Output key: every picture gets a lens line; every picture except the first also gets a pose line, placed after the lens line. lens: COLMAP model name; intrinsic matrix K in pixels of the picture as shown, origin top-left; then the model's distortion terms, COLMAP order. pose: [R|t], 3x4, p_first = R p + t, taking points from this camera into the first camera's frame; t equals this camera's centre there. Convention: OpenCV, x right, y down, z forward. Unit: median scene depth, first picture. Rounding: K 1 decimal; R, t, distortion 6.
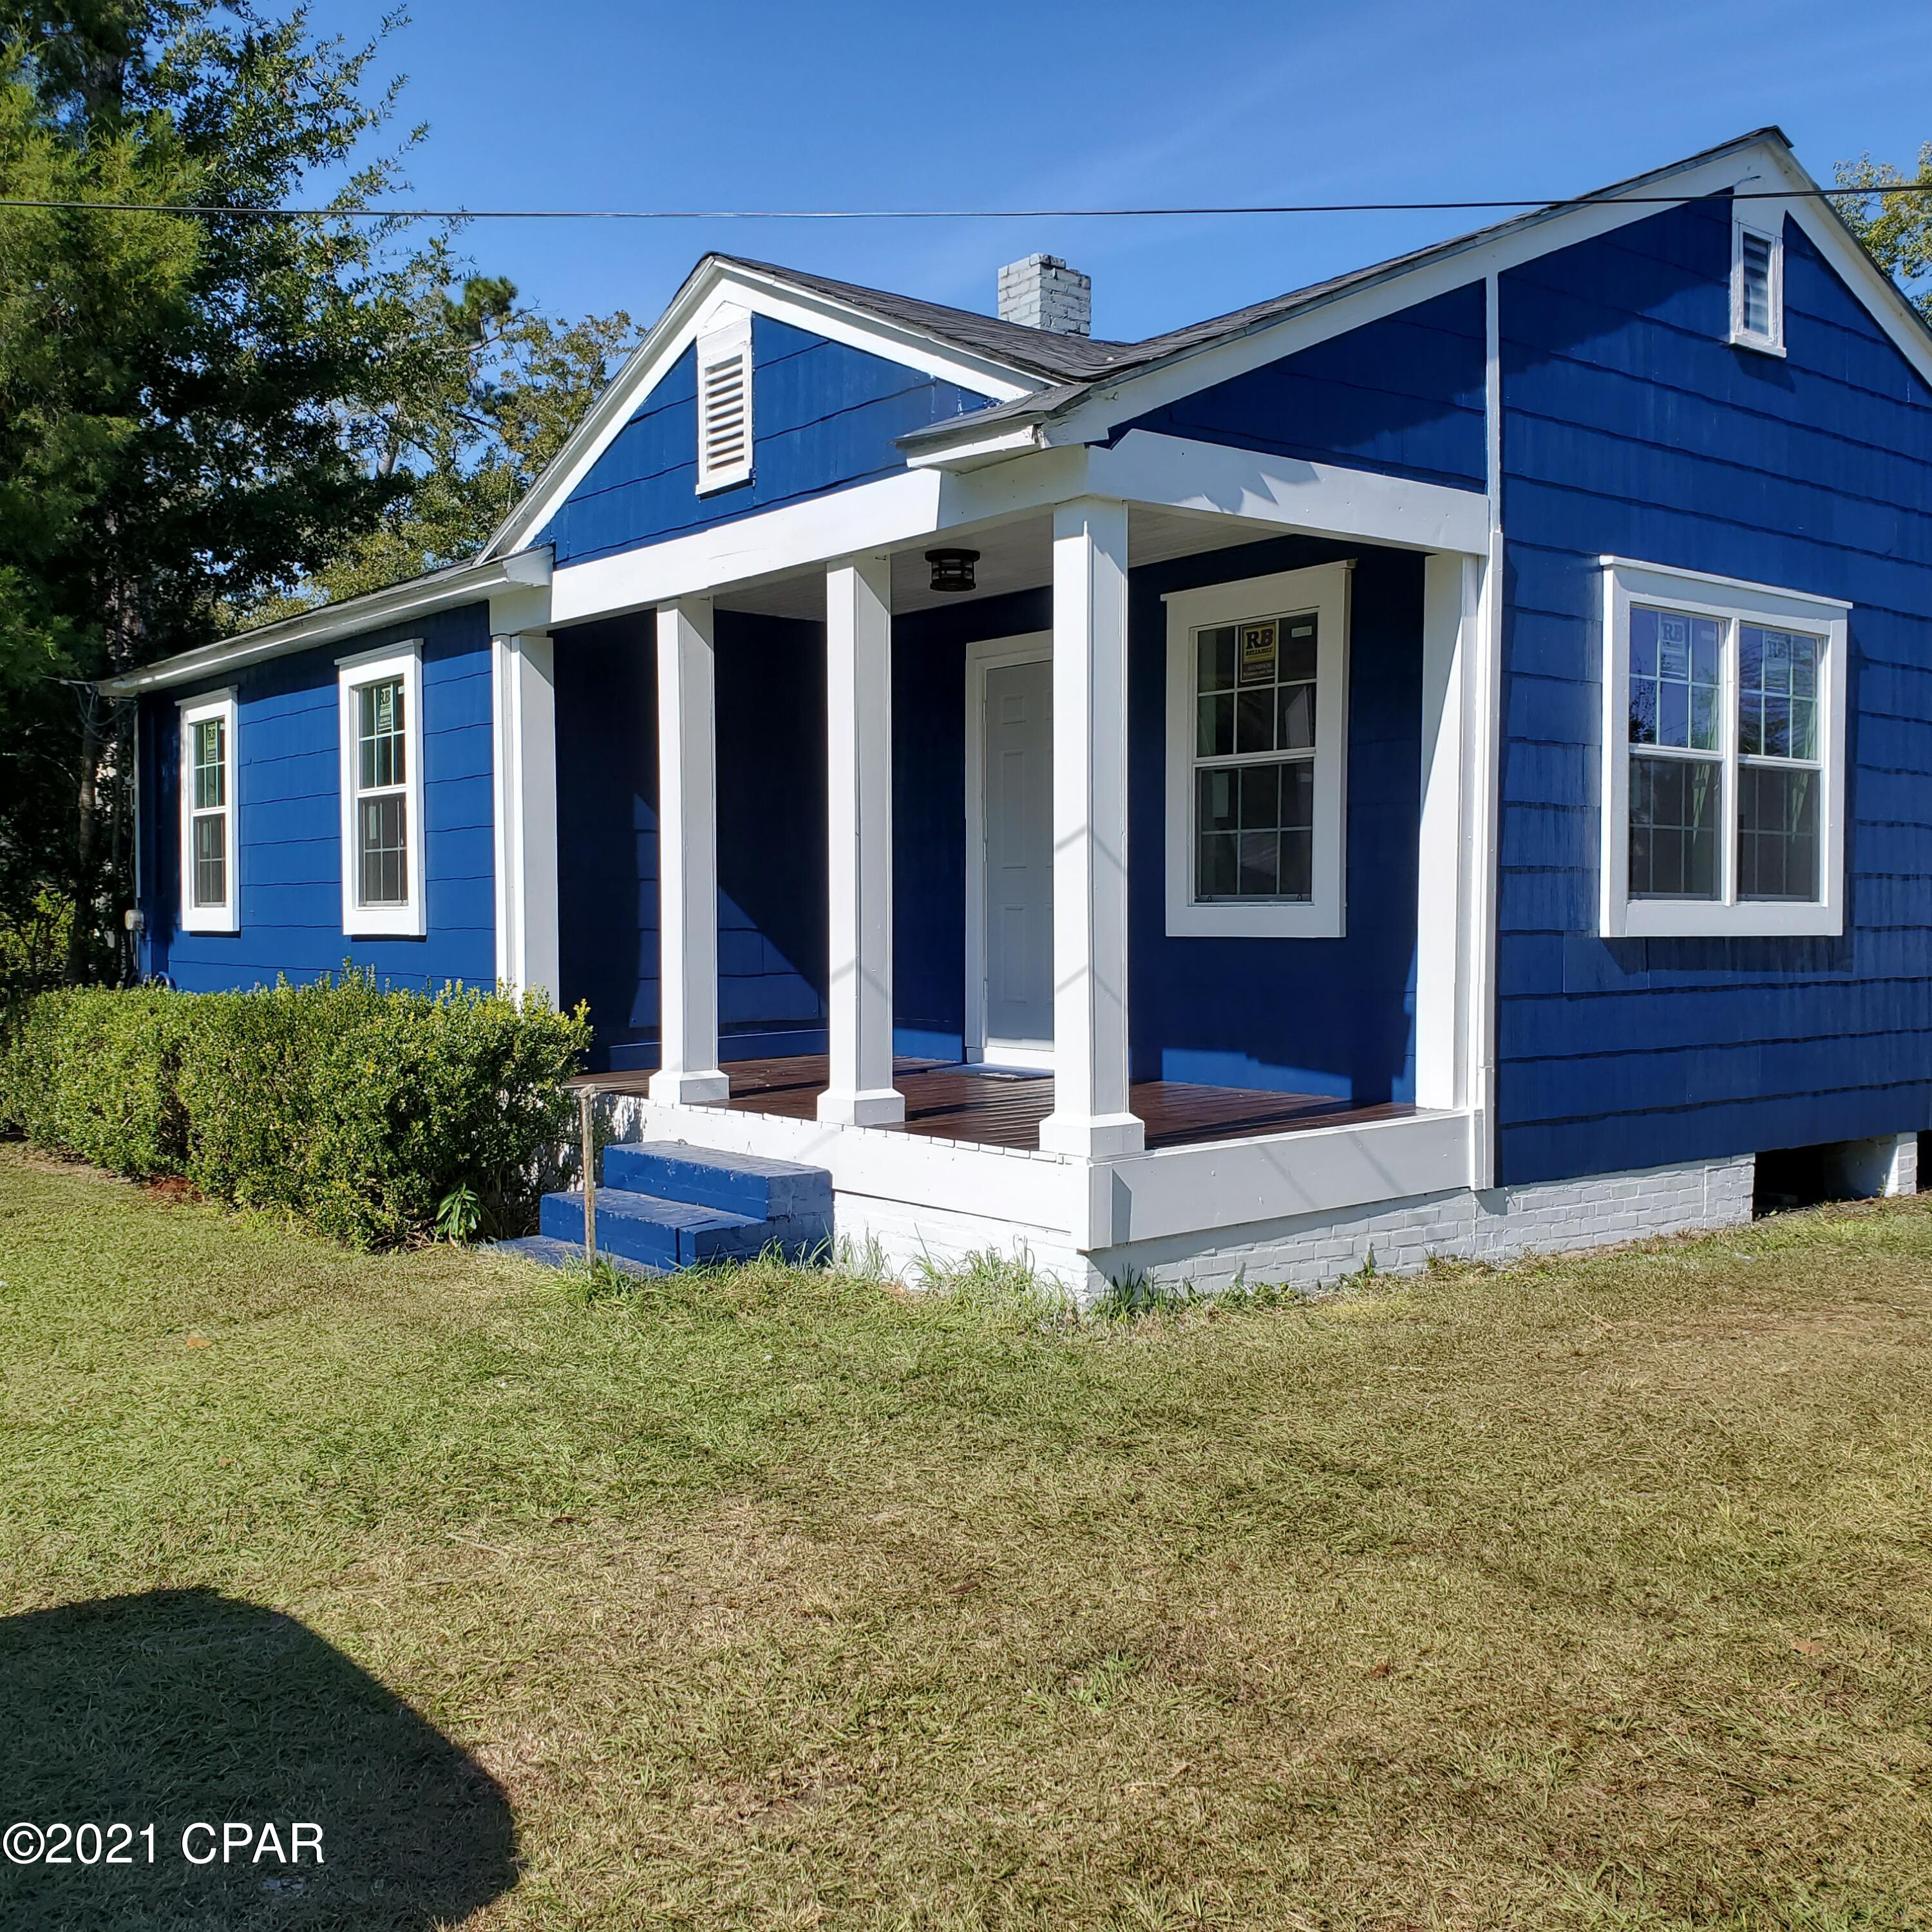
lens RADIAL K [[1999.8, 0, 956.8], [0, 1999.8, 968.6], [0, 0, 1]] dist [0.151846, -0.002922]
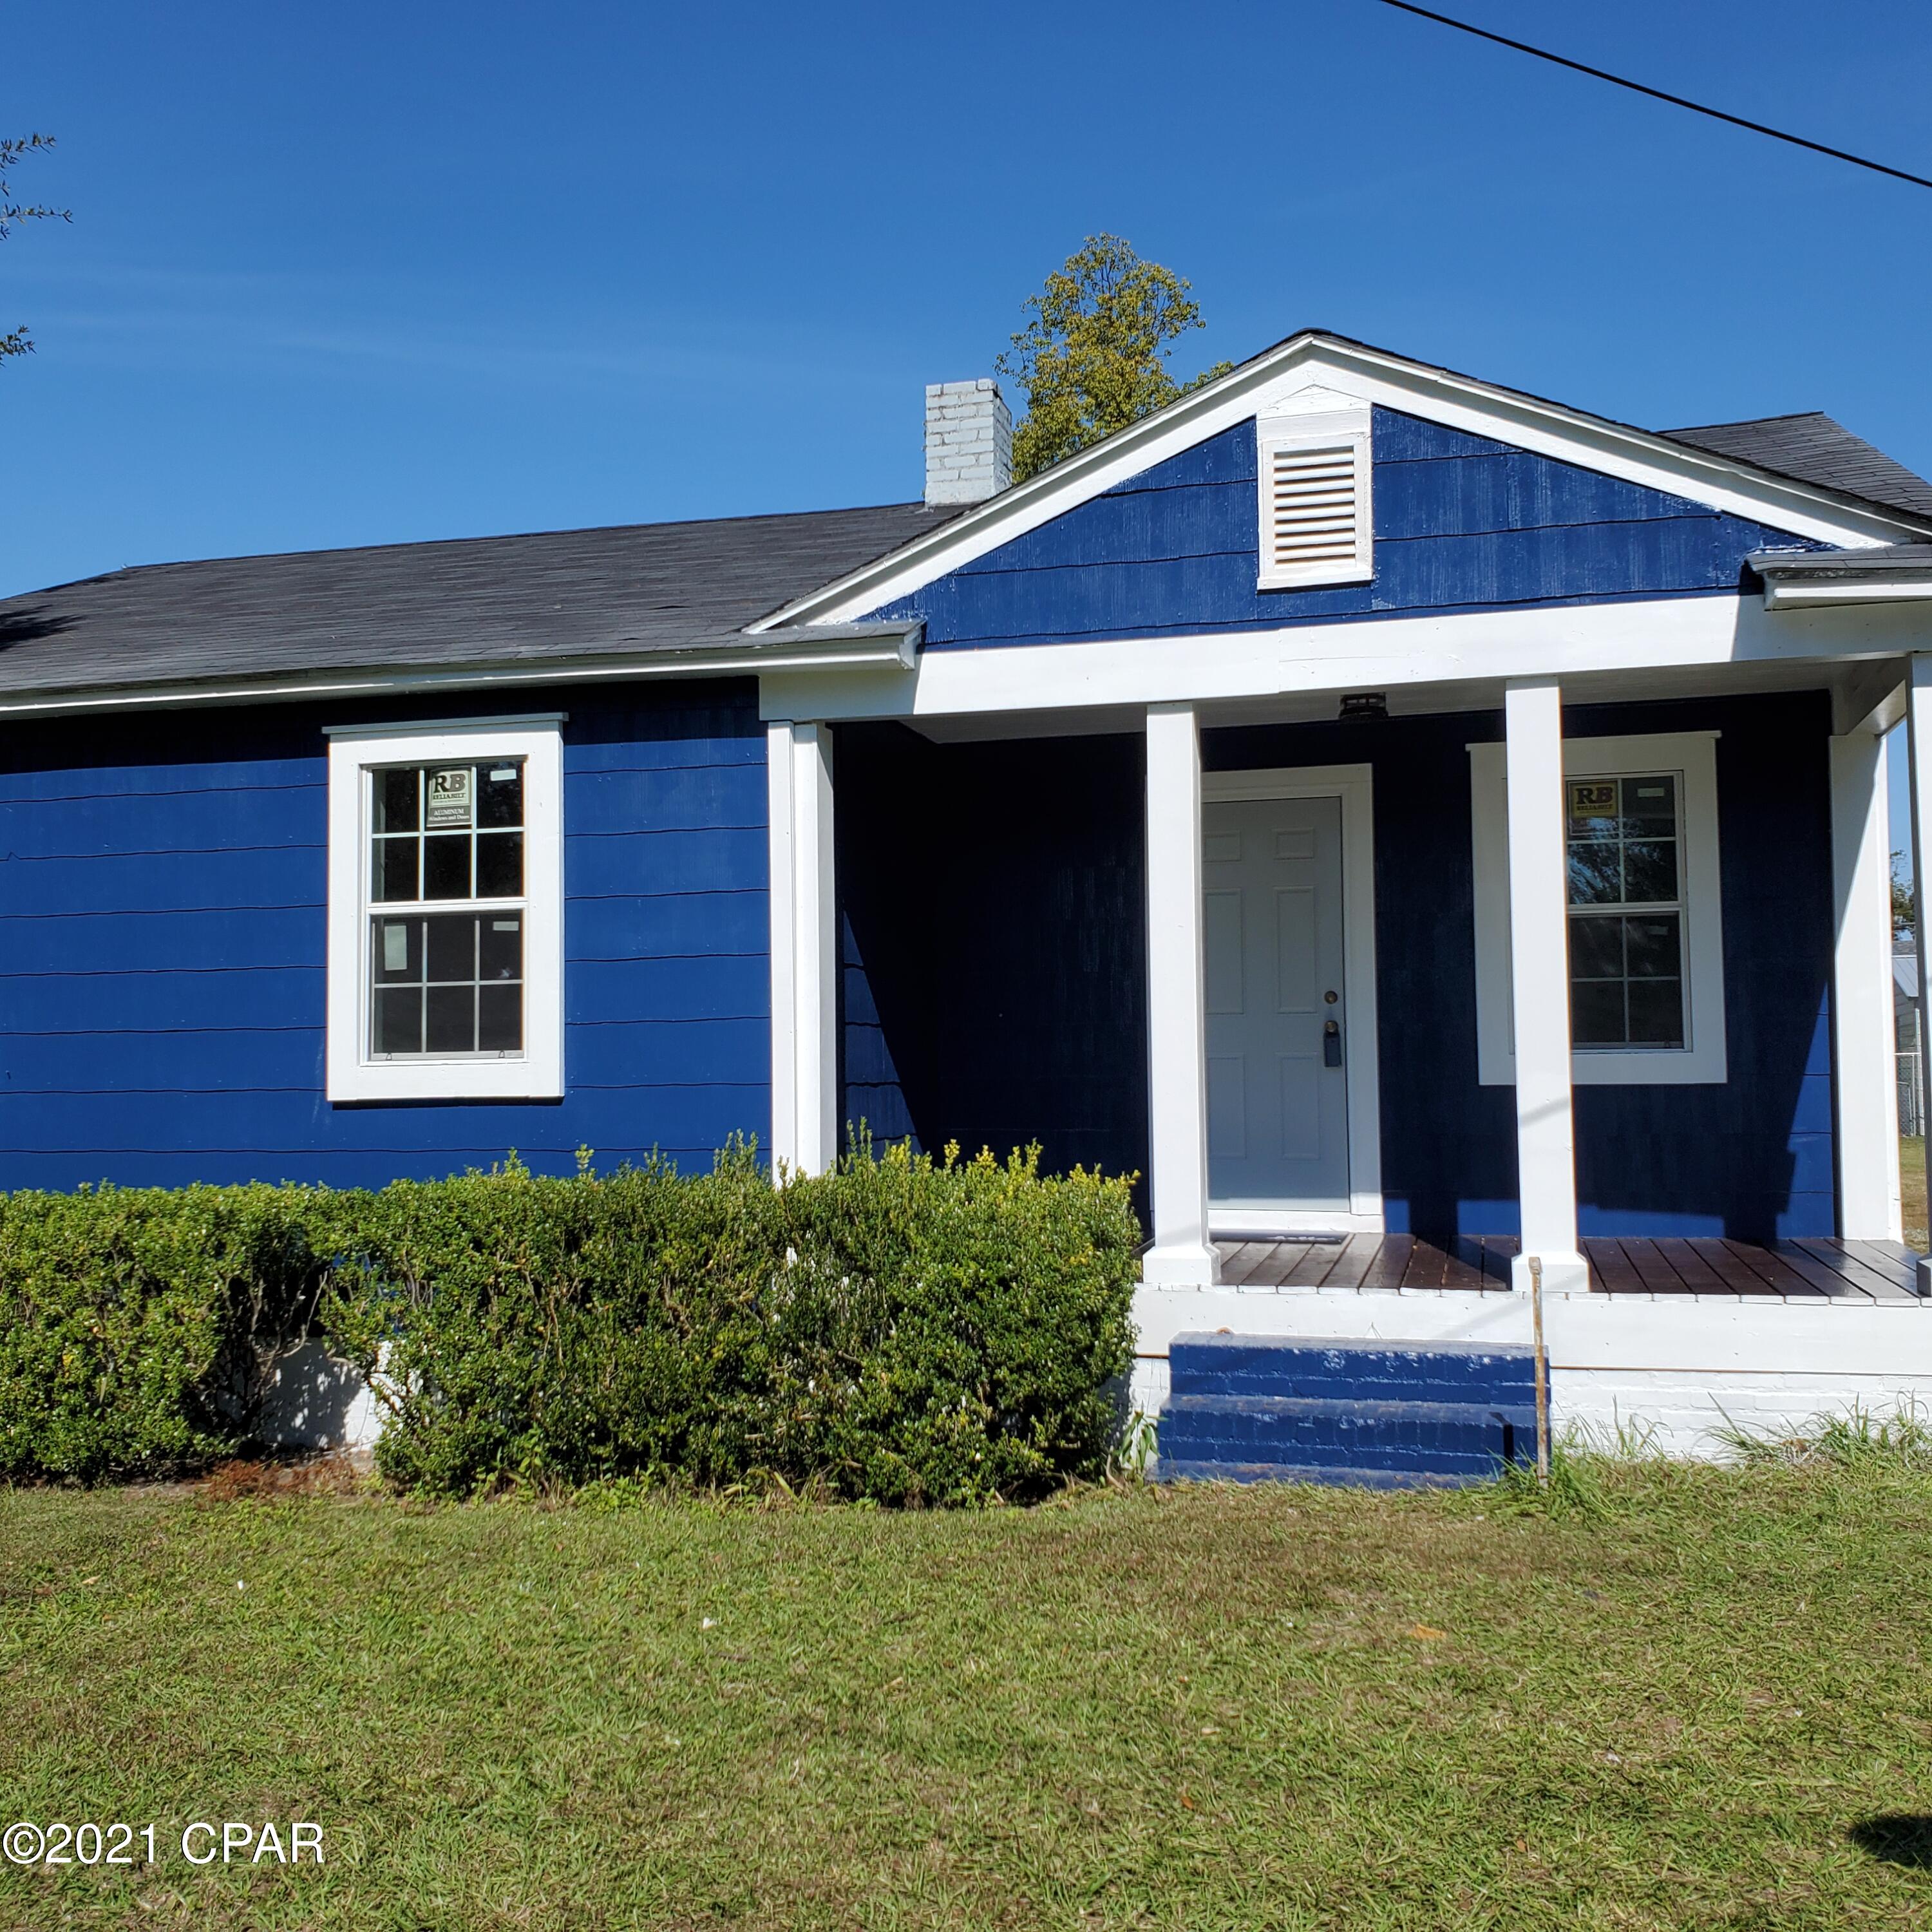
lens RADIAL K [[1938.8, 0, 971.2], [0, 1938.8, 966.1], [0, 0, 1]] dist [0.263788, -0.672093]
pose [[0.803549, 0.024355, 0.594740, -0.668867], [0.023926, 0.997034, -0.073155, -0.009073], [-0.594757, 0.073013, 0.800583, 0.362191]]
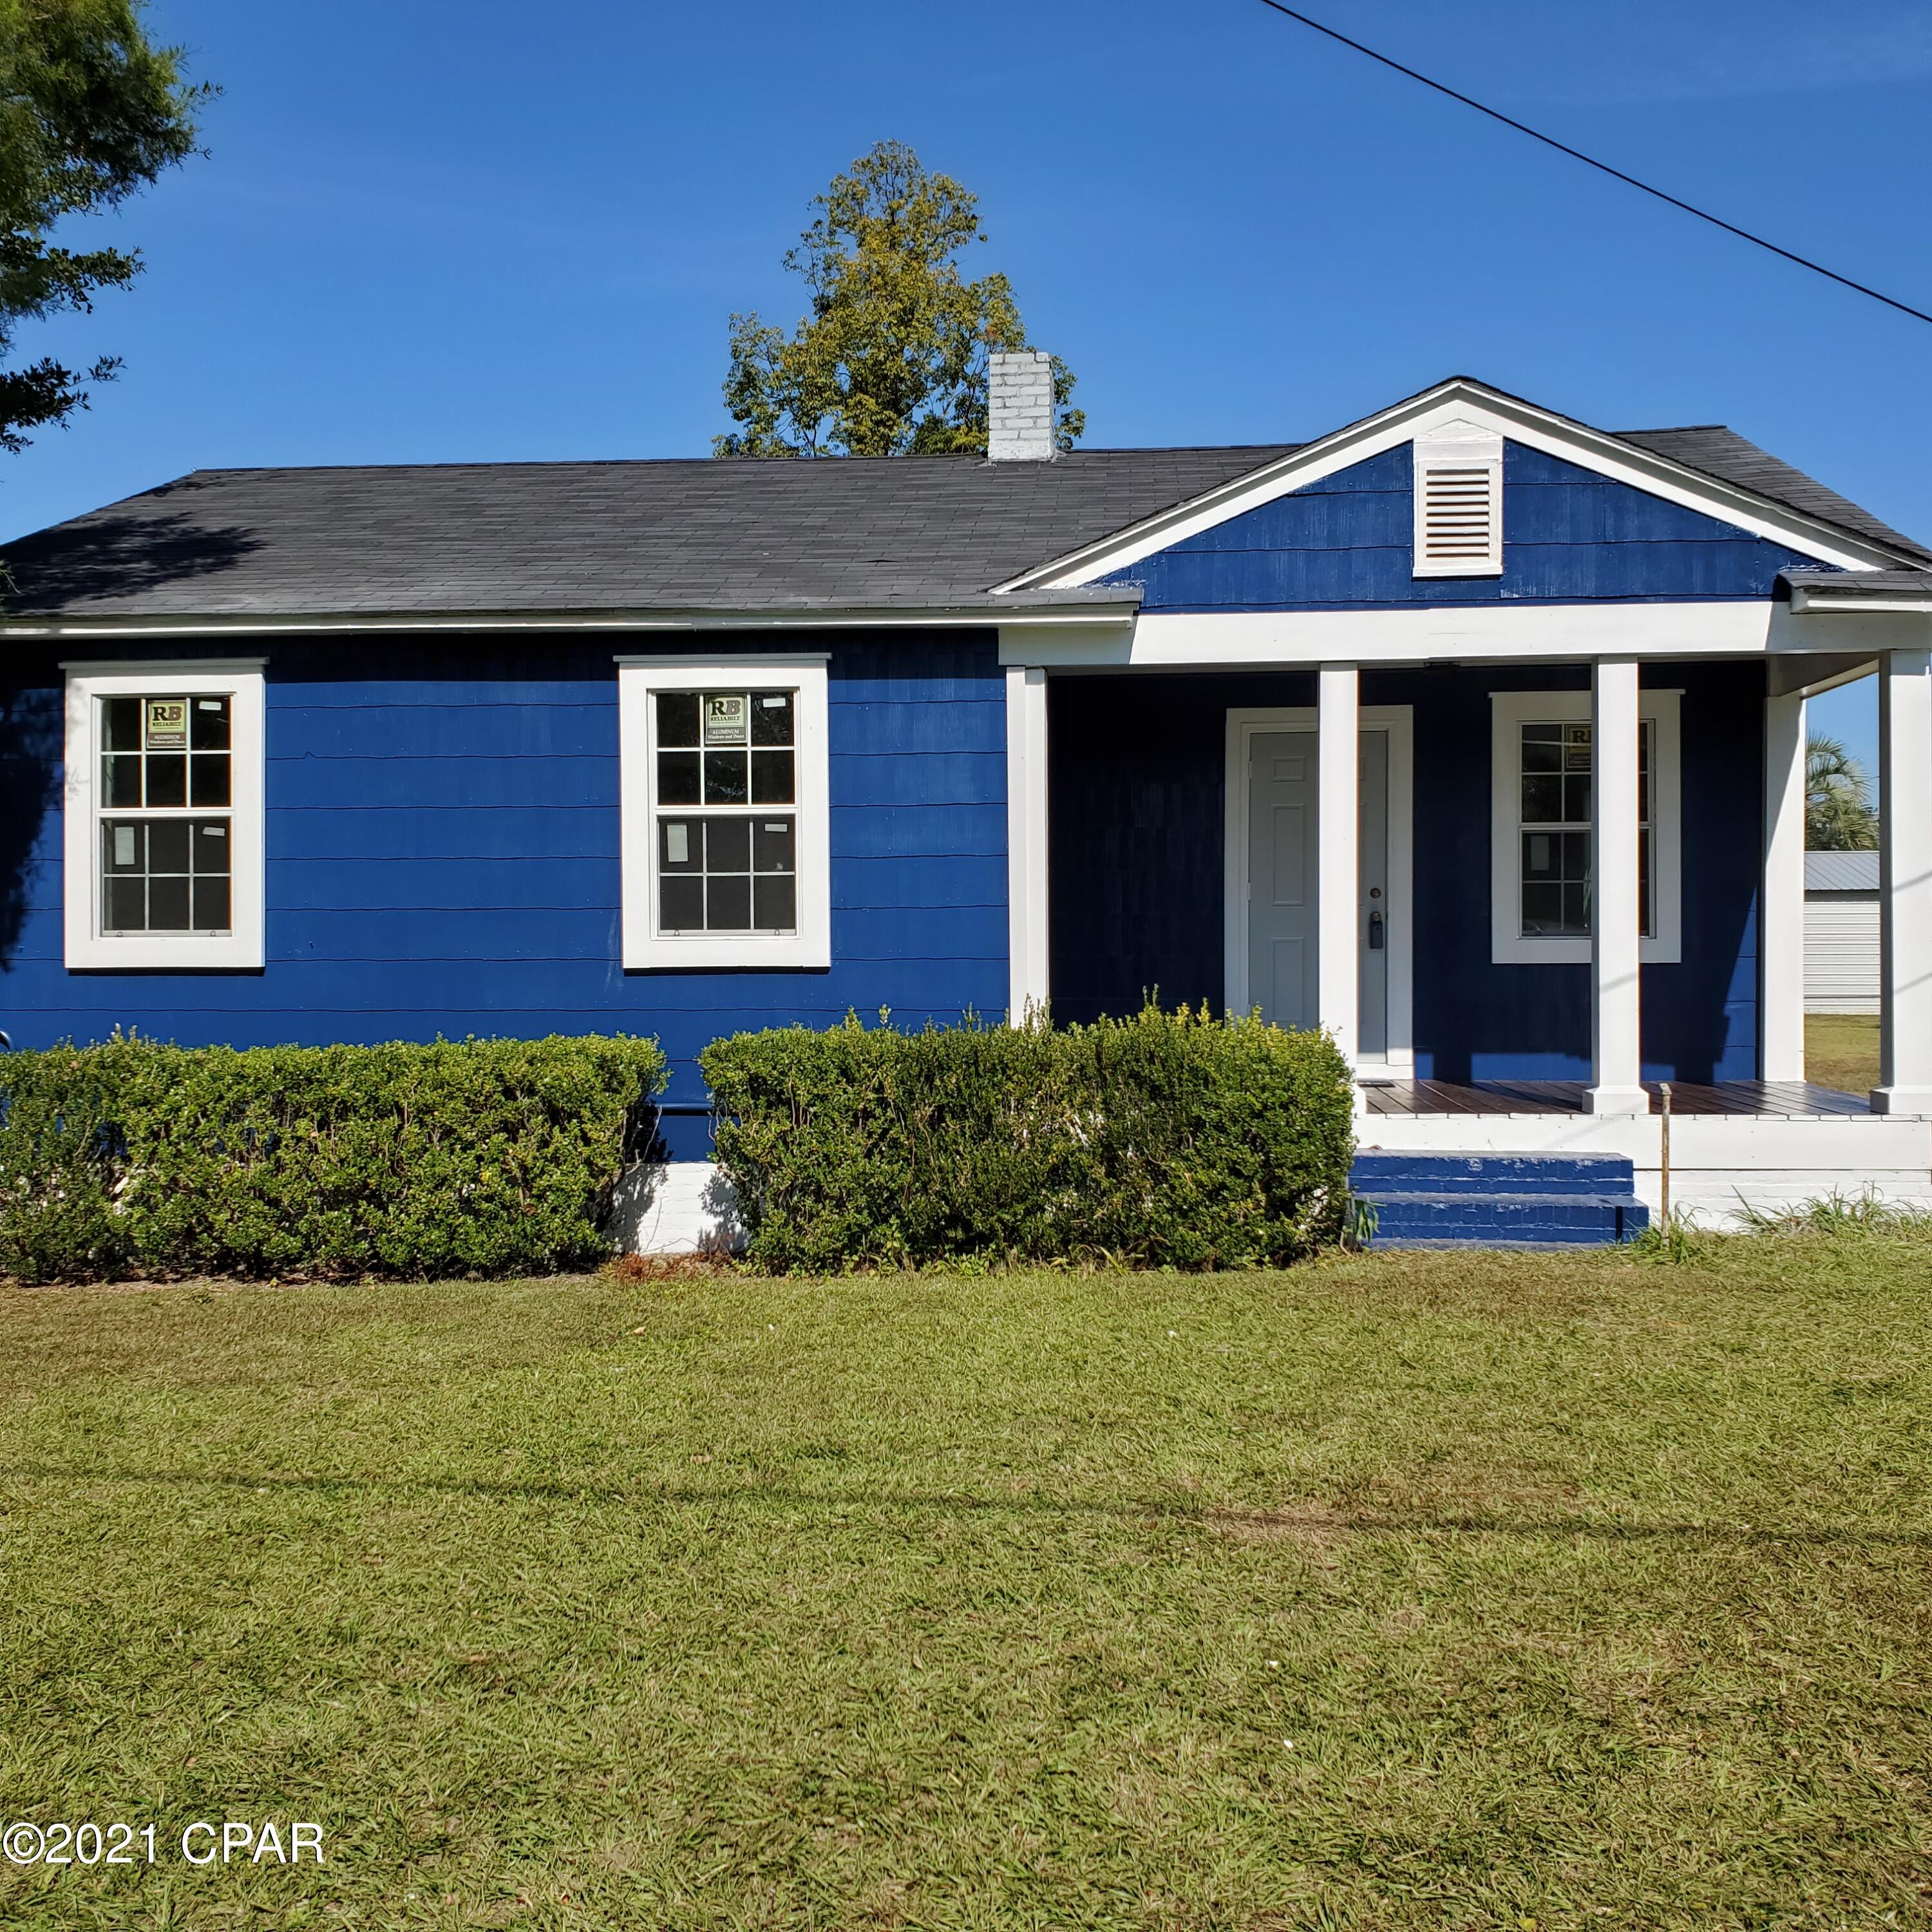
lens RADIAL K [[1938.8, 0, 971.2], [0, 1938.8, 966.1], [0, 0, 1]] dist [0.263788, -0.672093]
pose [[0.688208, -0.005734, 0.725491, -1.006668], [0.019531, 0.999753, -0.010626, -0.007260], [-0.725251, 0.021483, 0.688150, 0.381234]]
